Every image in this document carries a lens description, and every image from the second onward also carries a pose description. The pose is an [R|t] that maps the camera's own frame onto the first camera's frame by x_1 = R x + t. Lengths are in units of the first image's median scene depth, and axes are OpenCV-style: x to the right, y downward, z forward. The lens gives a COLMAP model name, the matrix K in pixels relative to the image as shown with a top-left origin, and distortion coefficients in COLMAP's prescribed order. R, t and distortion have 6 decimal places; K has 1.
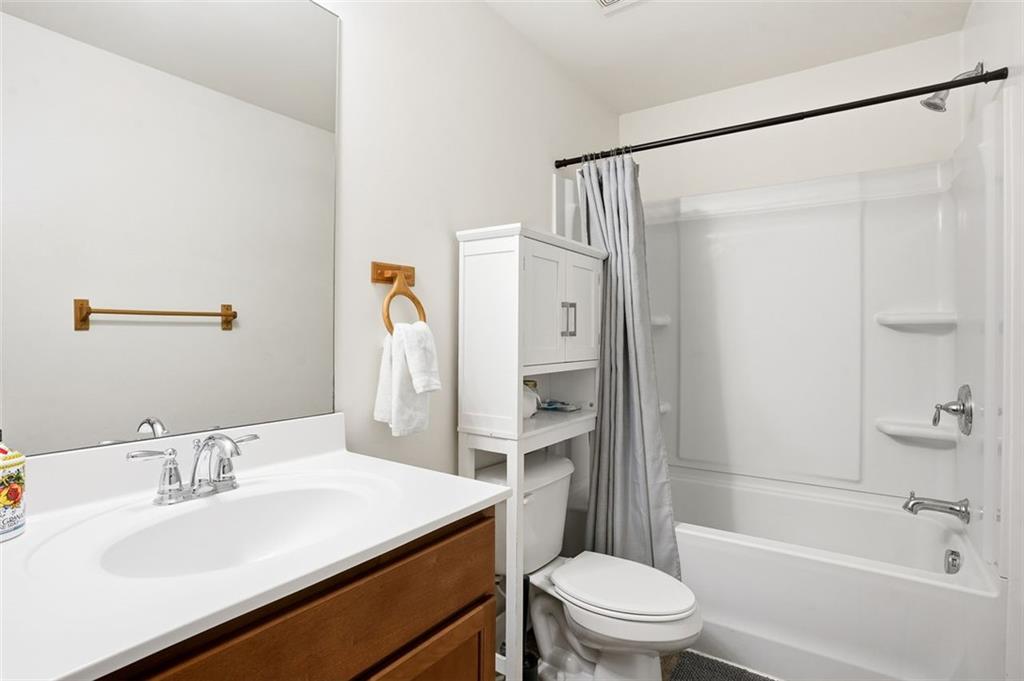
lens RADIAL K [[513.6, 0, 509.8], [0, 513.6, 336.6], [0, 0, 1]] dist [-0.074728, 0.034204]
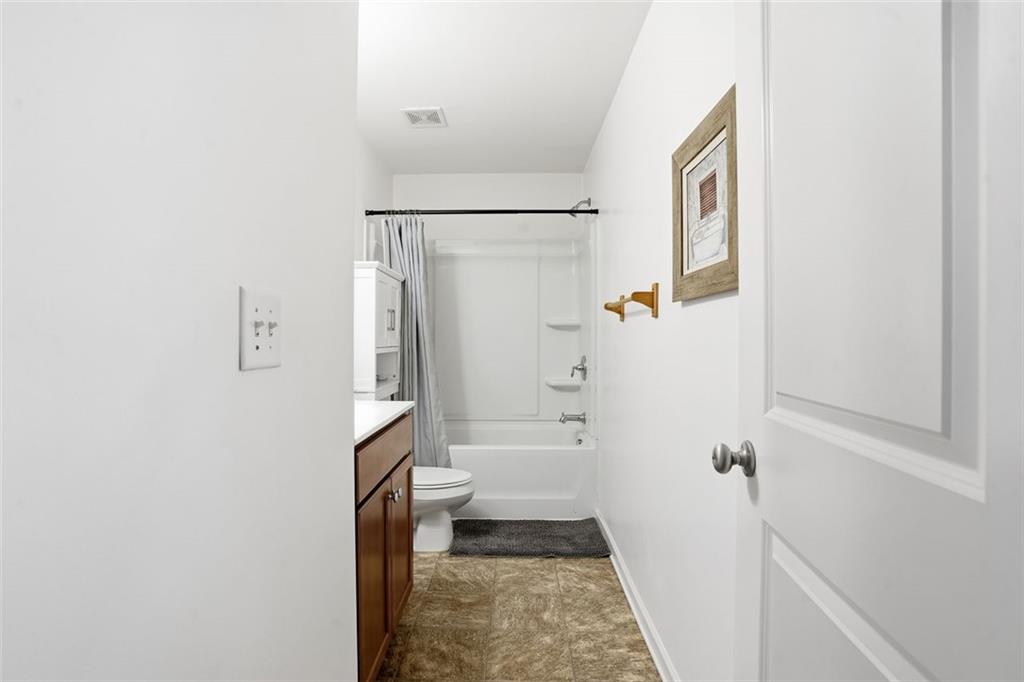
lens RADIAL K [[513.6, 0, 509.8], [0, 513.6, 337.1], [0, 0, 1]] dist [-0.074728, 0.034204]
pose [[0.822384, -0.000765, 0.568932, -0.445073], [0.000229, 0.999999, 0.001014, 0.016333], [-0.568932, -0.000704, 0.822384, -0.473691]]
